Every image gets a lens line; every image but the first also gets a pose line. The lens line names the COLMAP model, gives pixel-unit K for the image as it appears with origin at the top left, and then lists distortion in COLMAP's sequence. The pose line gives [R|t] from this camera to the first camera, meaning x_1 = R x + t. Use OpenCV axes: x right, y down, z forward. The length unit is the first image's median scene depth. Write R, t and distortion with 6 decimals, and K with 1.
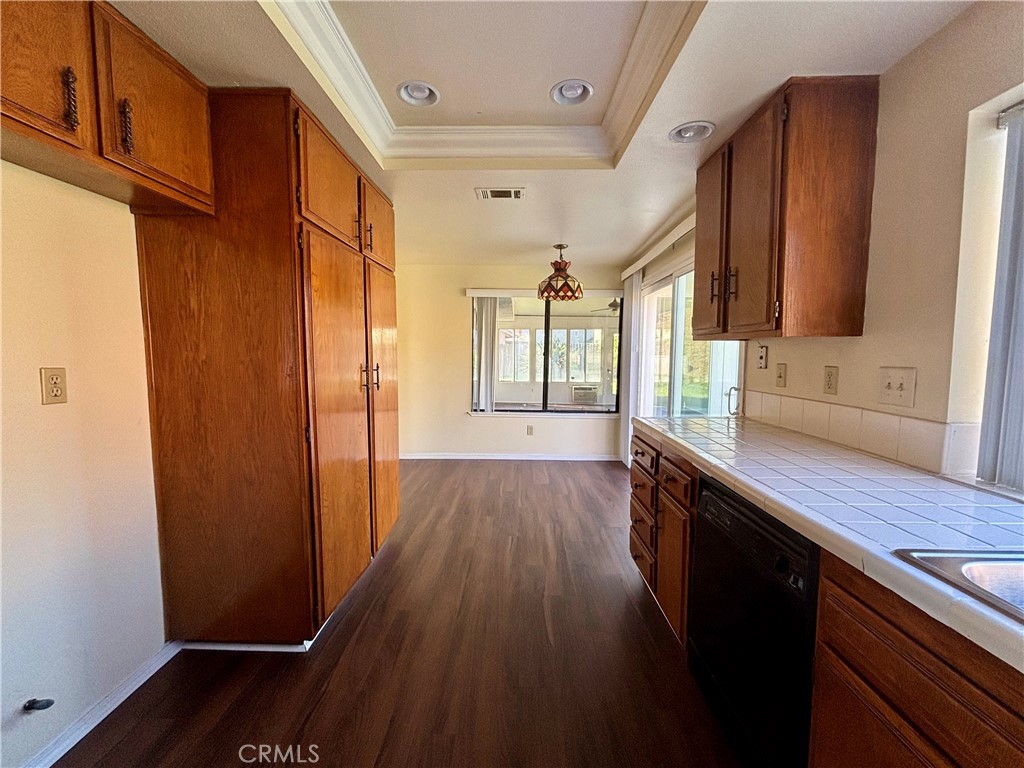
lens RADIAL K [[414.2, 0, 512.0], [0, 414.2, 384.0], [0, 0, 1]] dist [-0.000261, 0.000070]
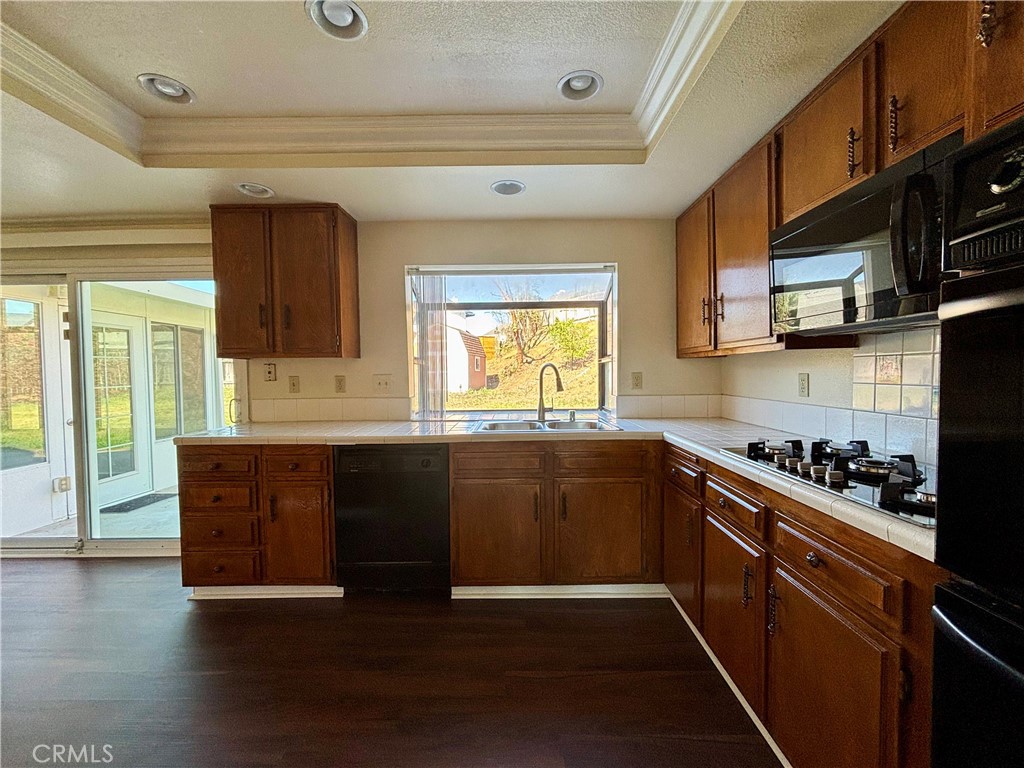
lens RADIAL K [[414.2, 0, 512.0], [0, 414.2, 384.0], [0, 0, 1]] dist [-0.000261, 0.000070]
pose [[-0.006296, -0.033078, 0.999433, -0.709449], [0.093443, 0.995060, 0.033522, -0.000635], [-0.995605, 0.093601, -0.003174, 0.255787]]
